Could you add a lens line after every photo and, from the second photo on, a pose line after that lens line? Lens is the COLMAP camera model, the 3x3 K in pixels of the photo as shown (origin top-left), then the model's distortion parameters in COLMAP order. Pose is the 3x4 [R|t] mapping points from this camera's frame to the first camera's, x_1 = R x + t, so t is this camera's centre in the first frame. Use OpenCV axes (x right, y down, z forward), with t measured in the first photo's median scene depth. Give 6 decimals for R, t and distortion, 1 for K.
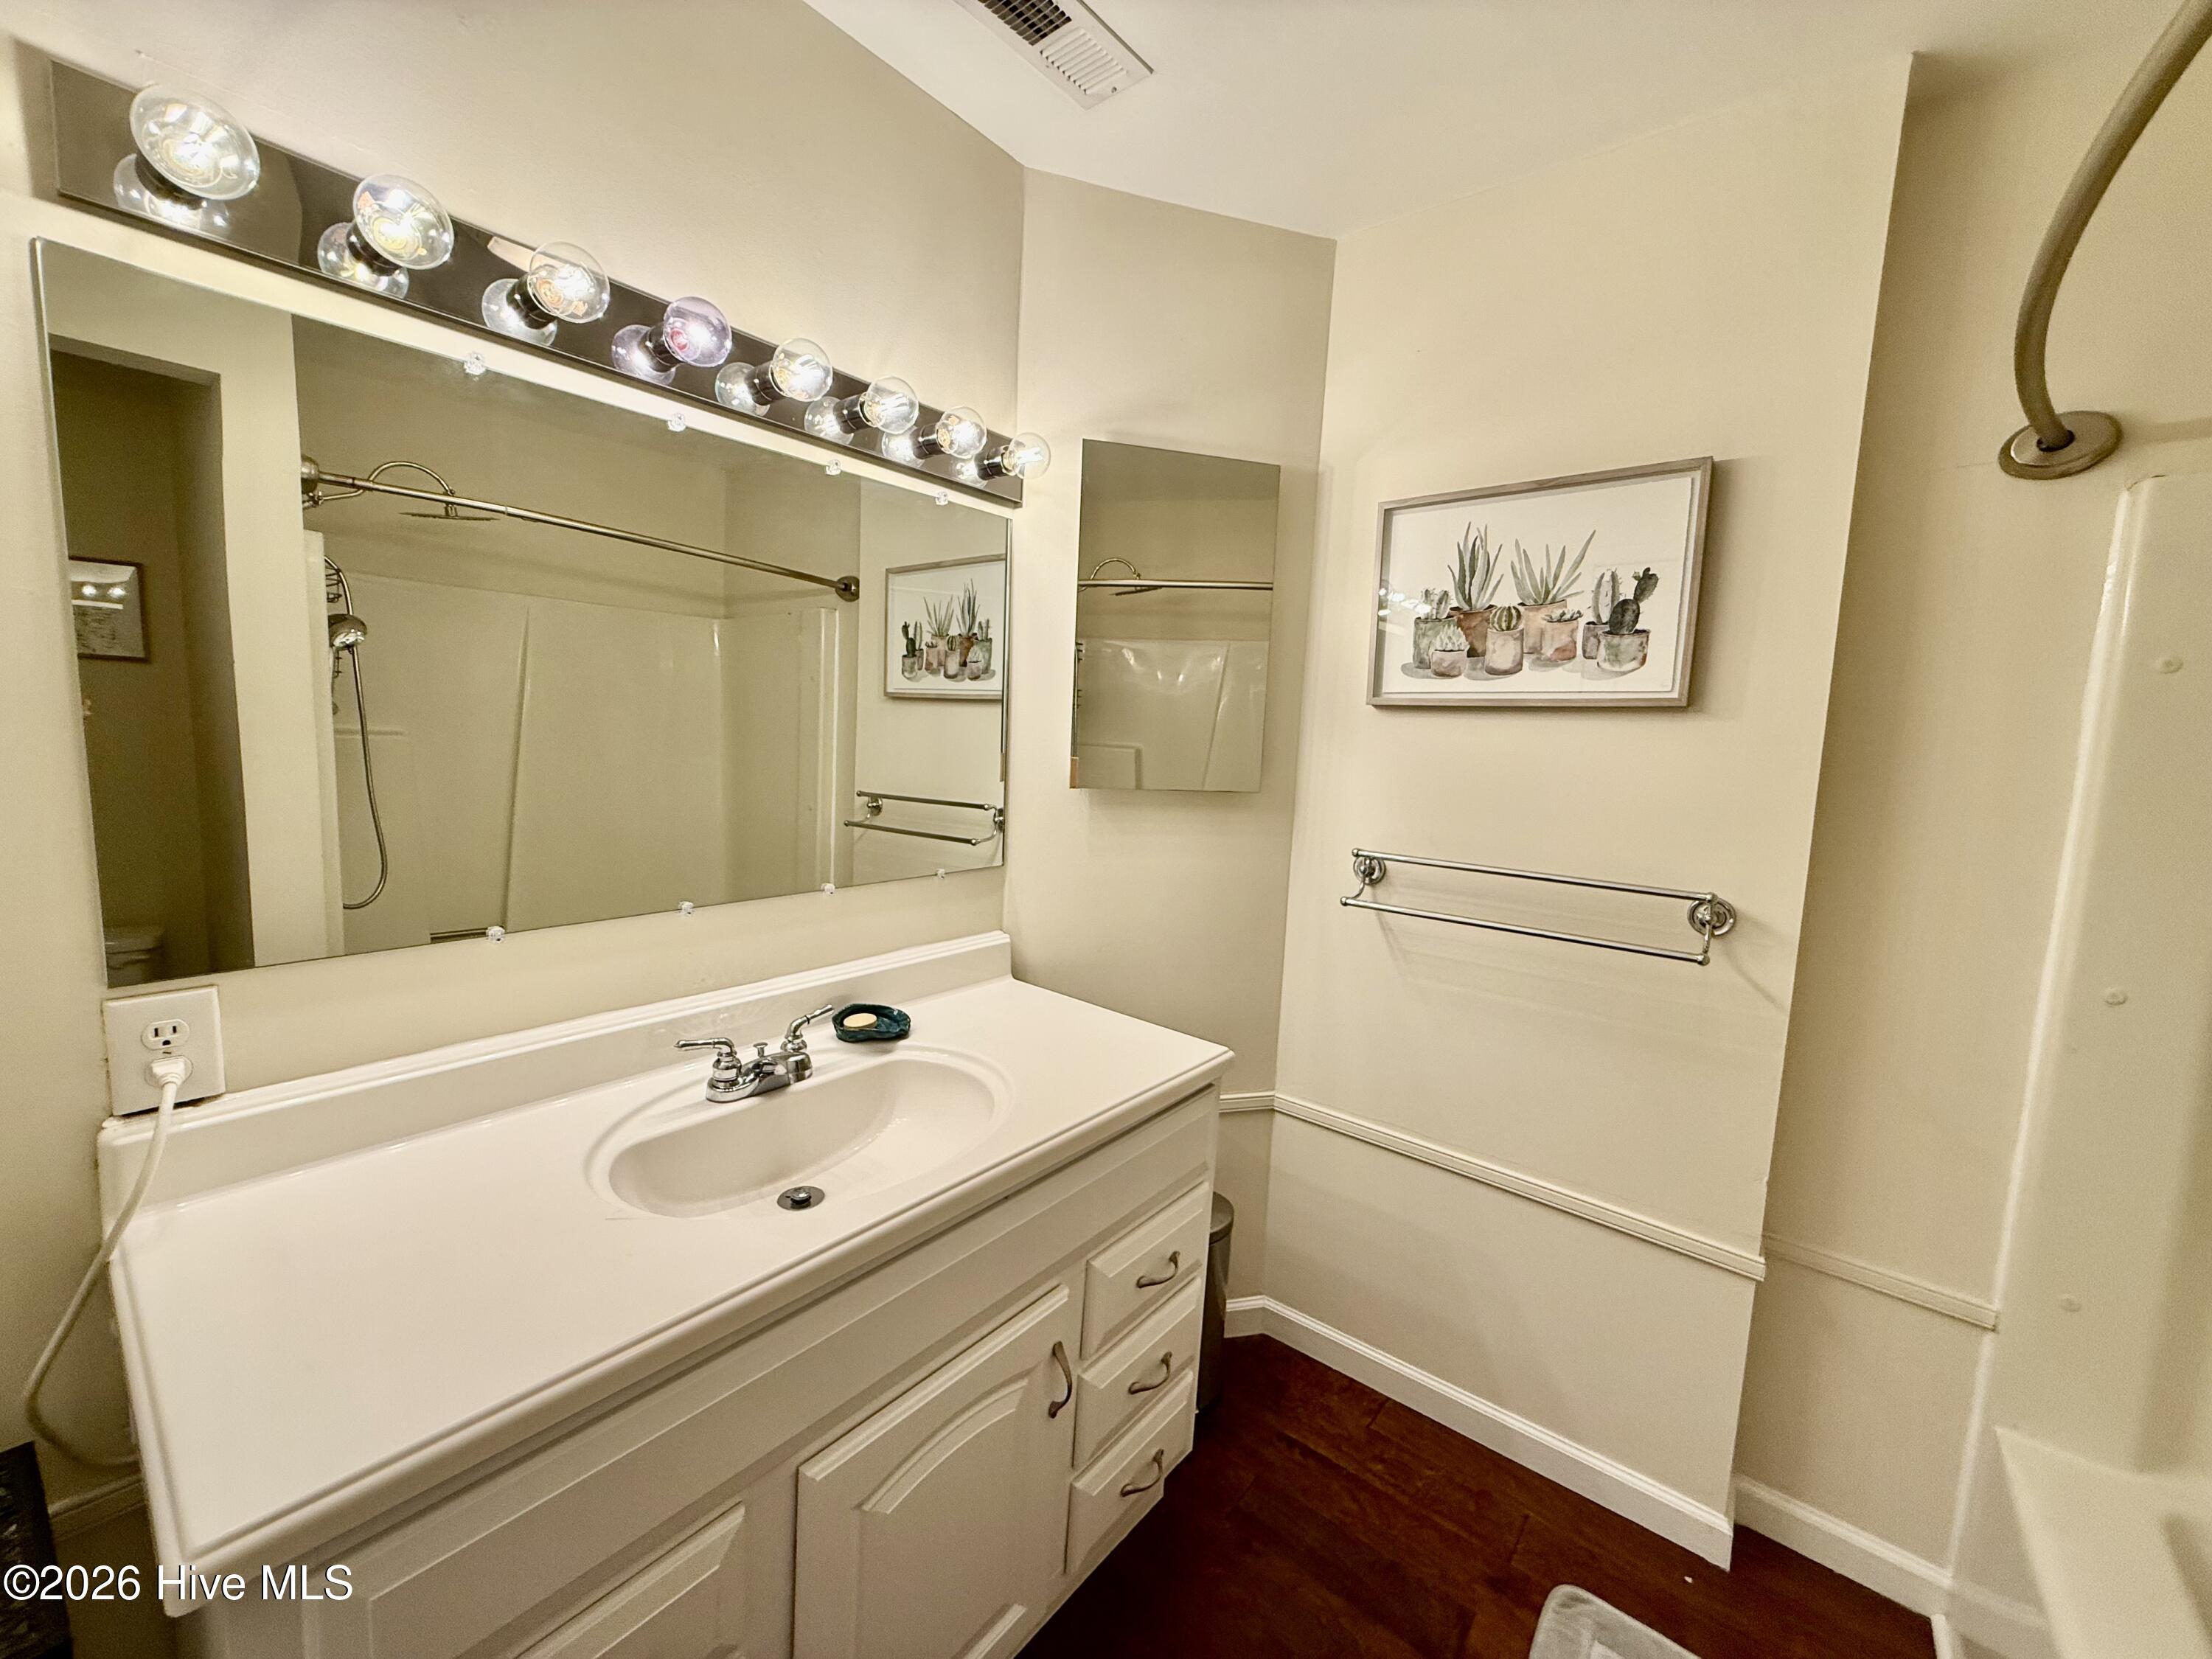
lens RADIAL K [[885.2, 0, 1090.9], [0, 885.2, 830.6], [0, 0, 1]] dist [-0.000322, 0.000070]
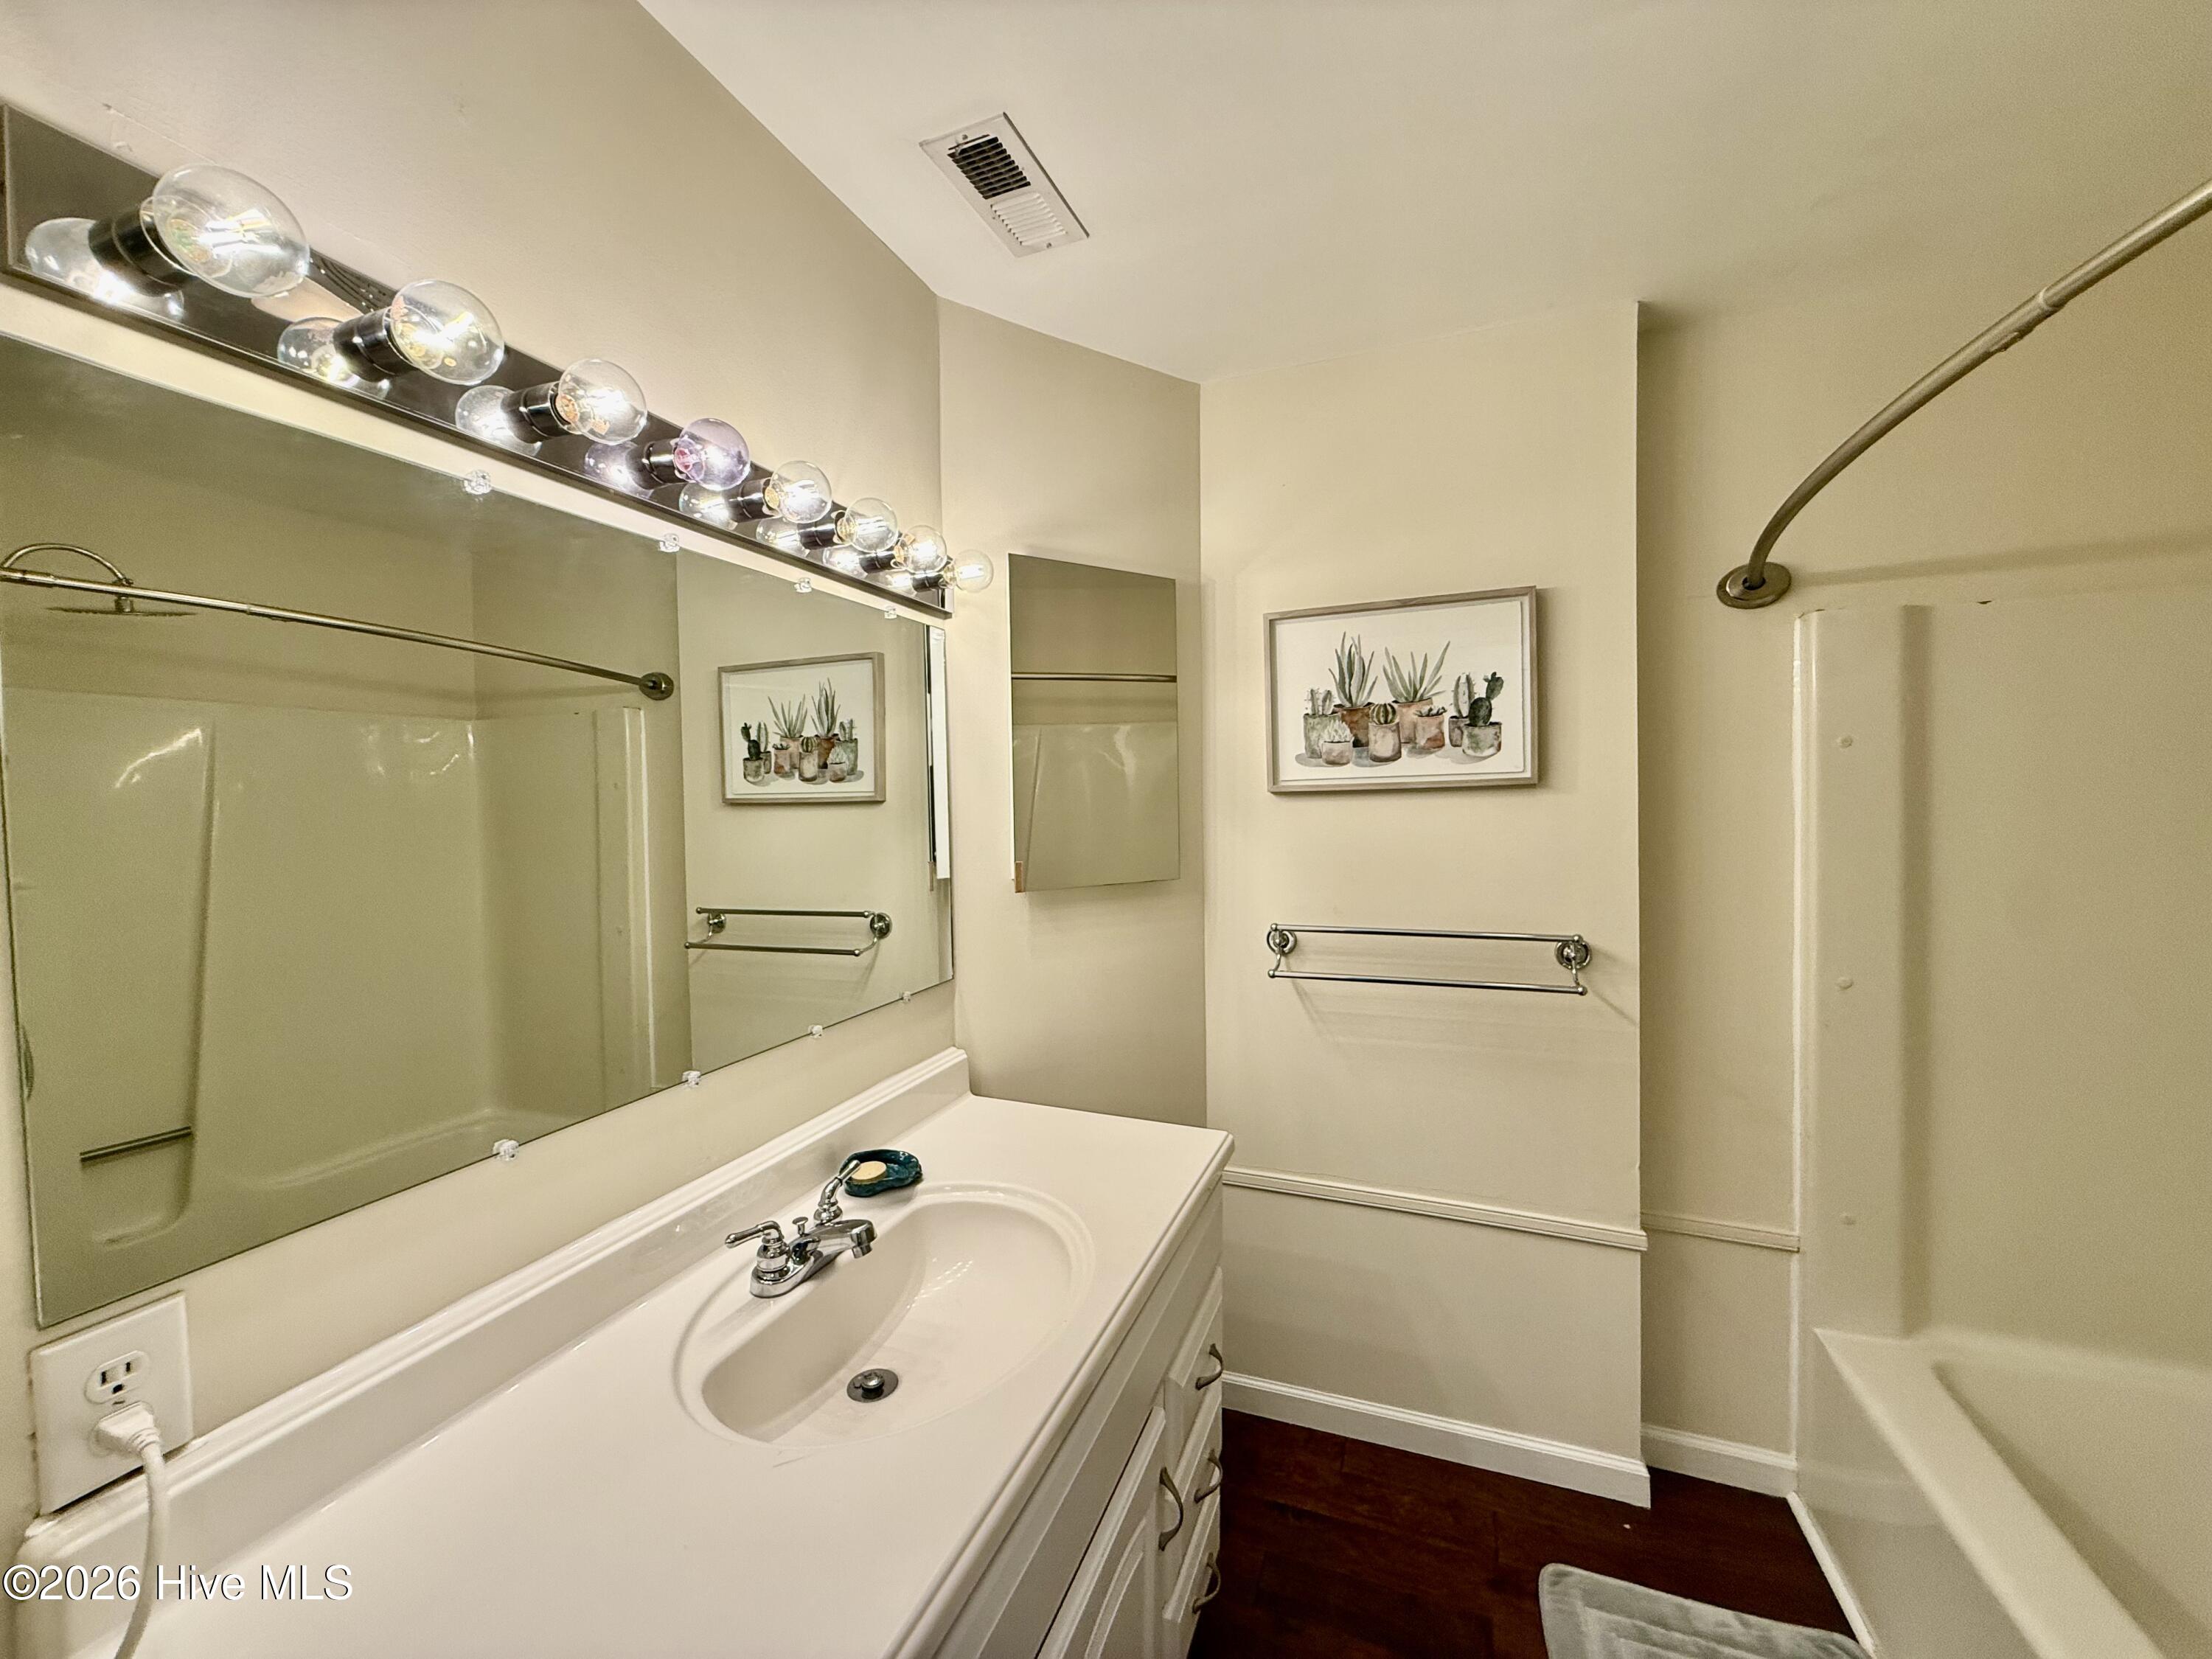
lens RADIAL K [[885.2, 0, 1100.4], [0, 885.2, 833.1], [0, 0, 1]] dist [-0.000322, 0.000070]
pose [[0.950614, -0.070917, 0.302166, -0.263261], [0.093509, 0.993751, -0.060949, -0.051914], [-0.295956, 0.086195, 0.951305, 0.020089]]
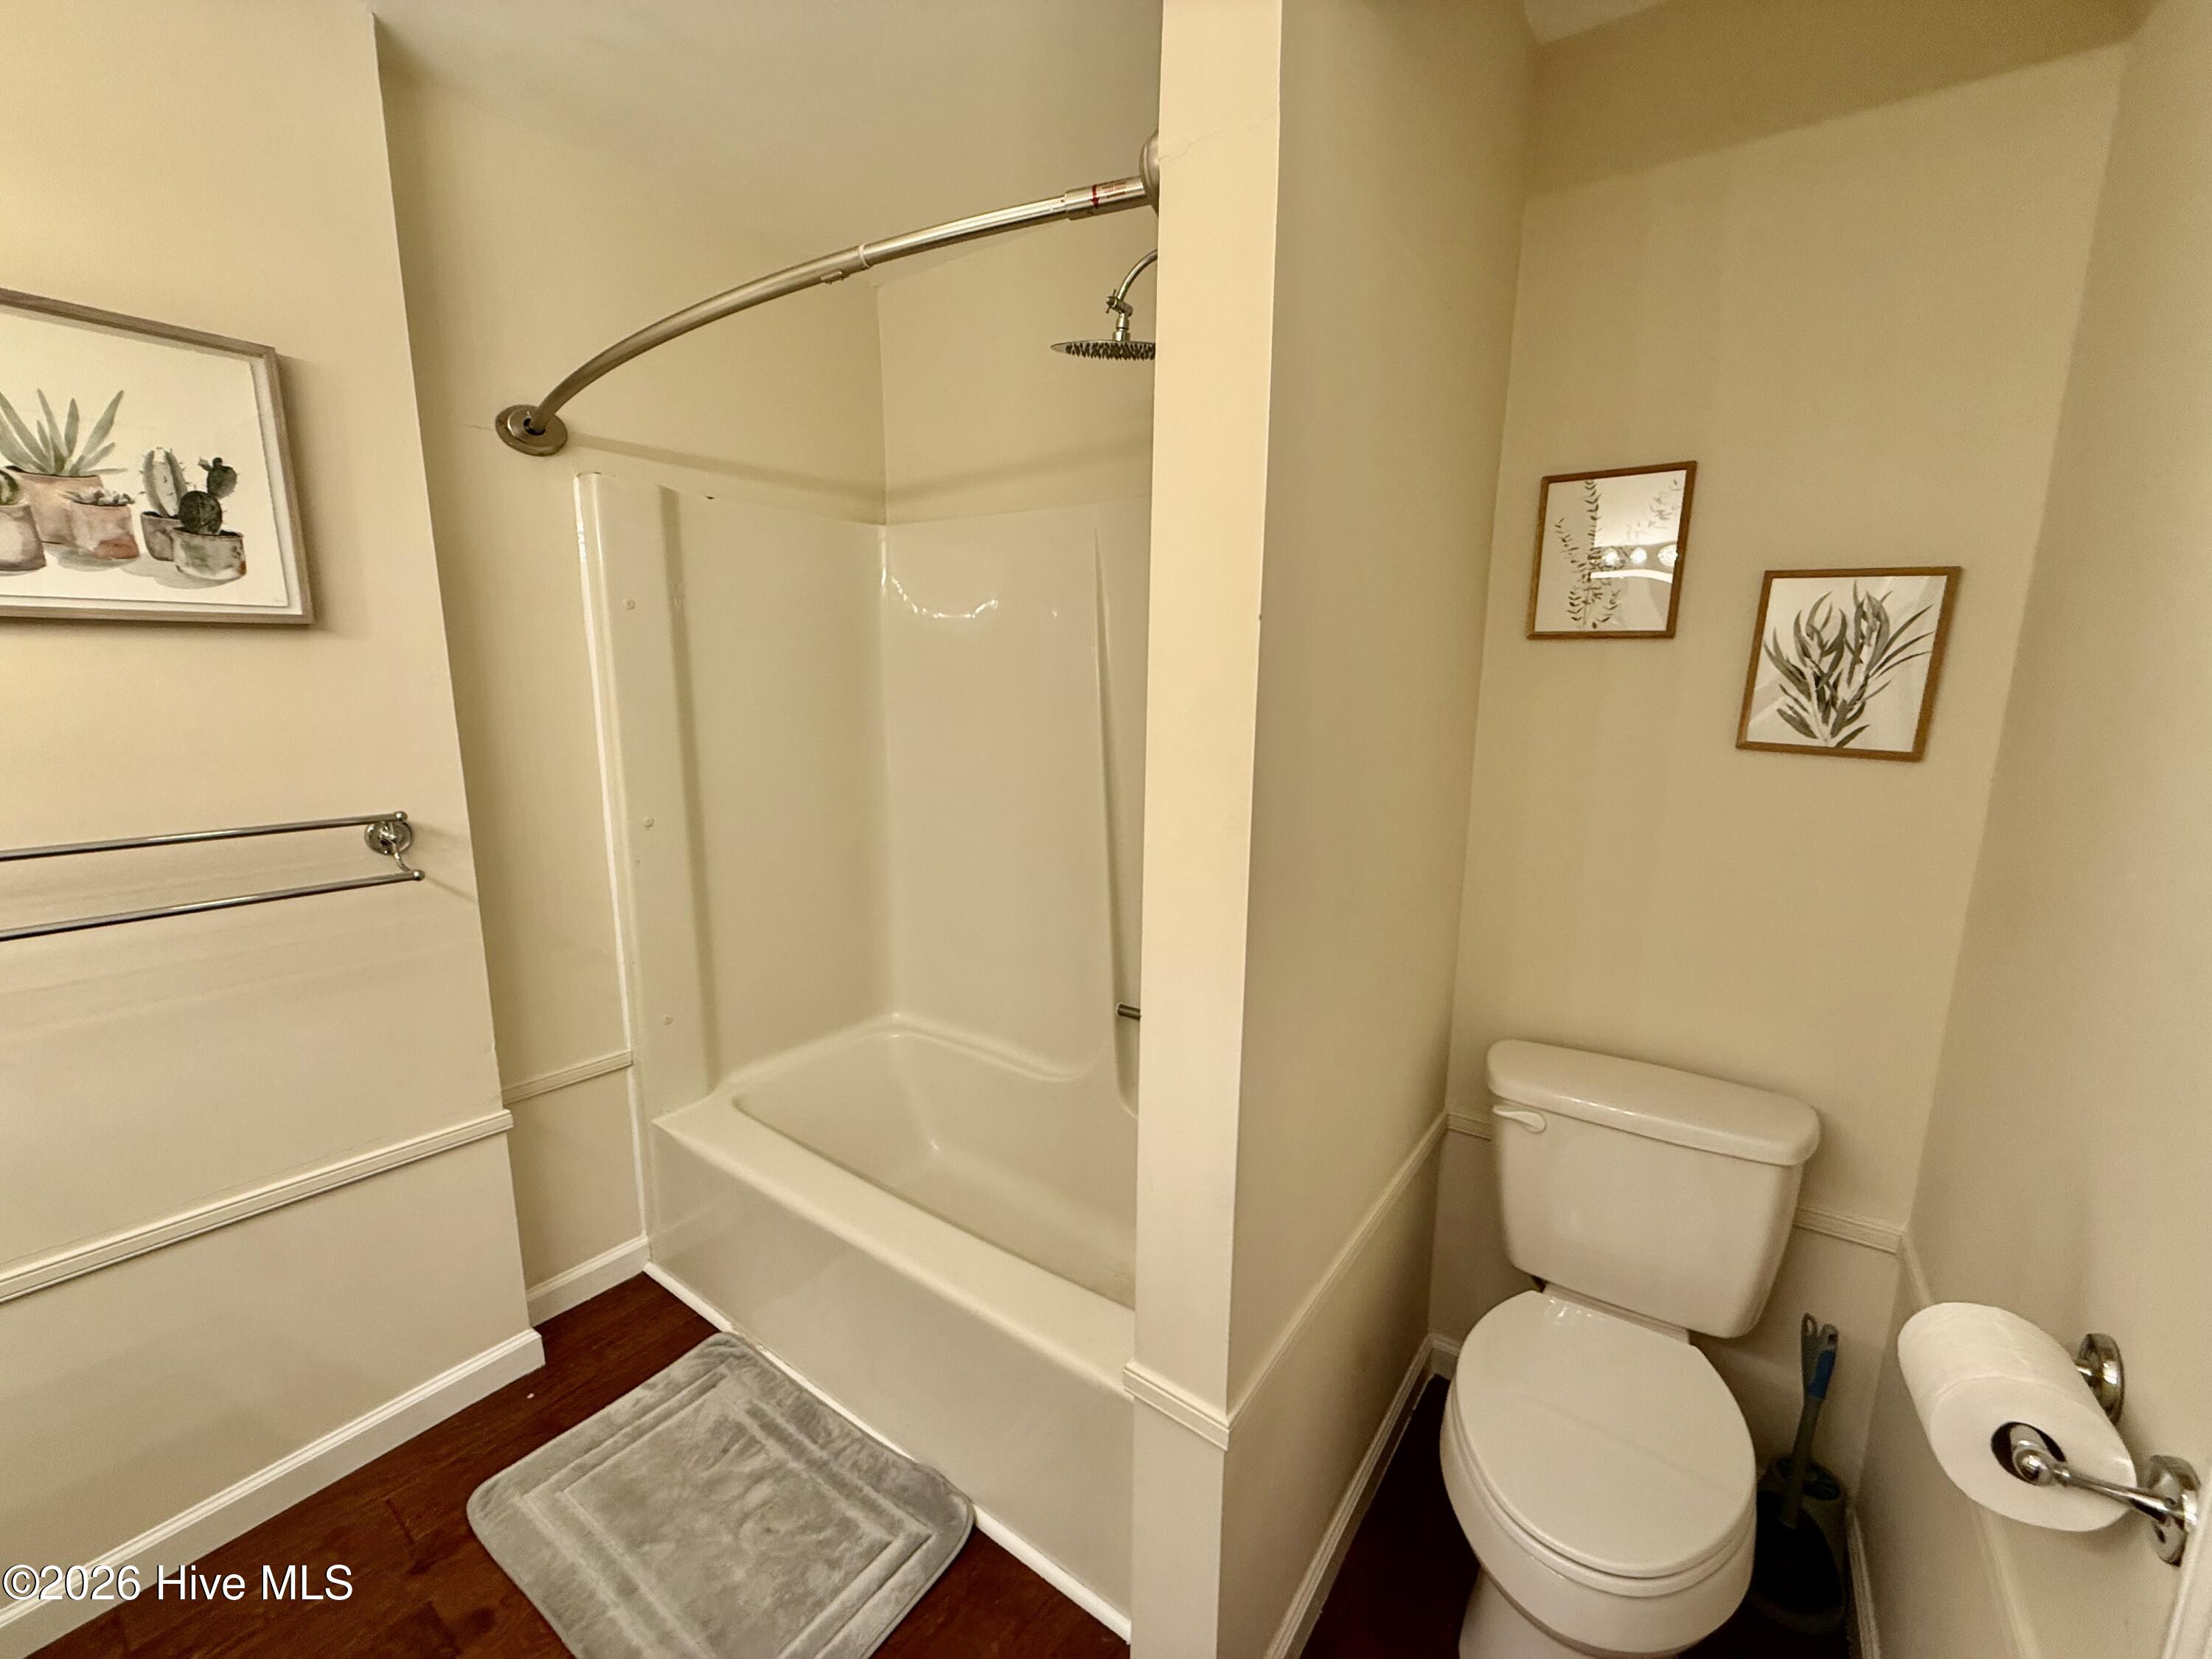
lens RADIAL K [[885.2, 0, 1095.9], [0, 885.2, 830.7], [0, 0, 1]] dist [-0.000322, 0.000070]
pose [[-0.044172, -0.220664, 0.974349, -0.313098], [0.099815, 0.969446, 0.224079, -0.052878], [-0.994025, 0.107153, -0.020797, 0.207002]]
